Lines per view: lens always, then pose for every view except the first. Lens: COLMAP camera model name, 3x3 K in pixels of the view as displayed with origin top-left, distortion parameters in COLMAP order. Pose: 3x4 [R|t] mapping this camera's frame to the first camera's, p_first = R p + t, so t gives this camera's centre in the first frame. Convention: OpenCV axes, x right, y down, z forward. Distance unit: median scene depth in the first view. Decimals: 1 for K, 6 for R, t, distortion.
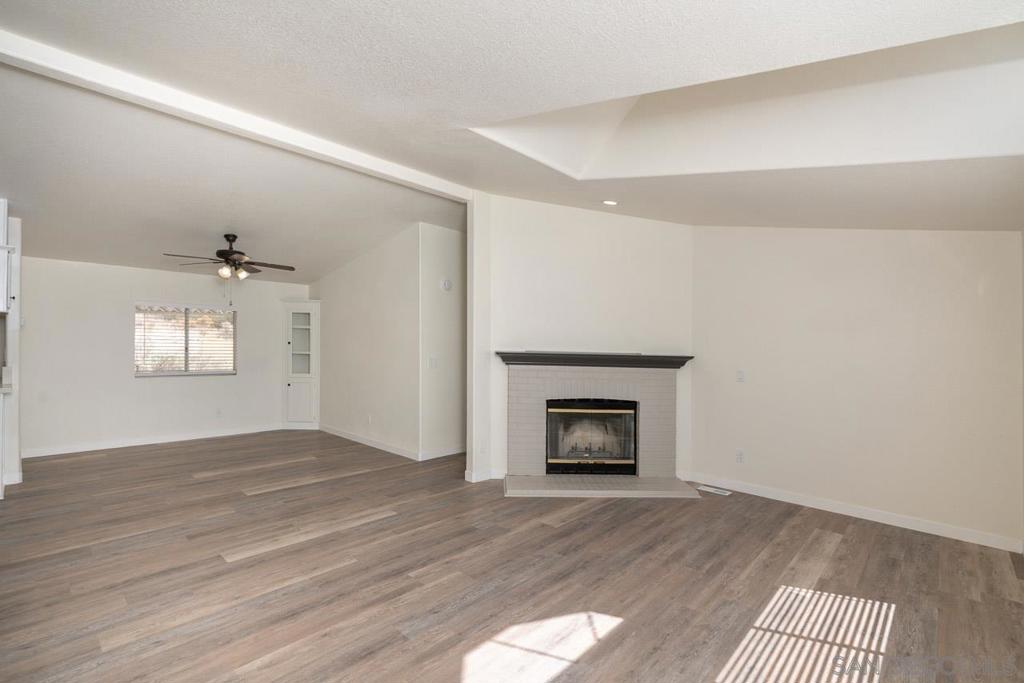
lens RADIAL K [[464.1, 0, 519.6], [0, 464.1, 347.3], [0, 0, 1]] dist [-0.005736, 0.002431]
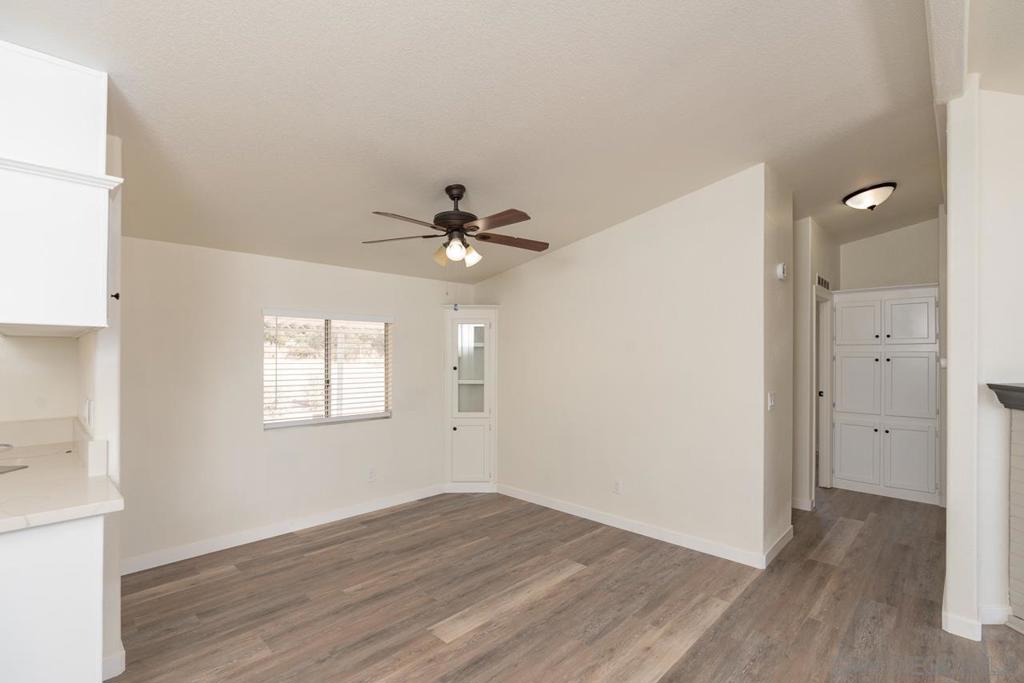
lens RADIAL K [[464.1, 0, 514.8], [0, 464.1, 356.8], [0, 0, 1]] dist [-0.005736, 0.002431]
pose [[0.999576, -0.019757, -0.021395, -0.675147], [0.019396, 0.999668, -0.016950, -0.025857], [0.021723, 0.016527, 0.999627, 0.533639]]
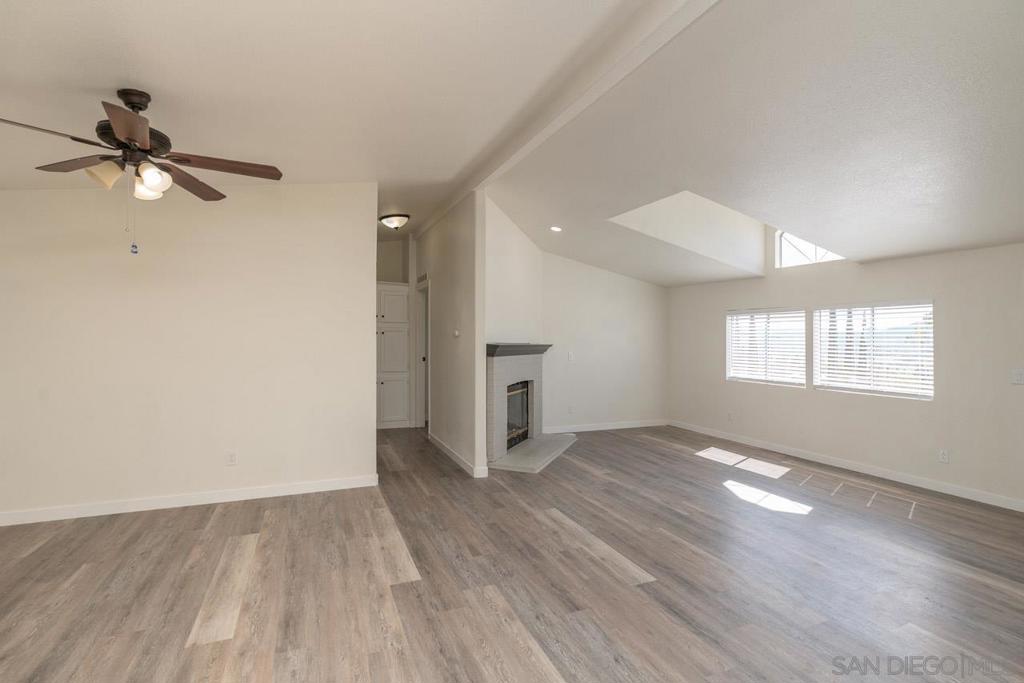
lens RADIAL K [[464.1, 0, 509.5], [0, 464.1, 334.7], [0, 0, 1]] dist [-0.005736, 0.002431]
pose [[0.405412, -0.004647, 0.914122, -1.096586], [0.007141, 0.999973, 0.001916, -0.014696], [-0.914106, 0.005751, 0.405434, 0.620810]]
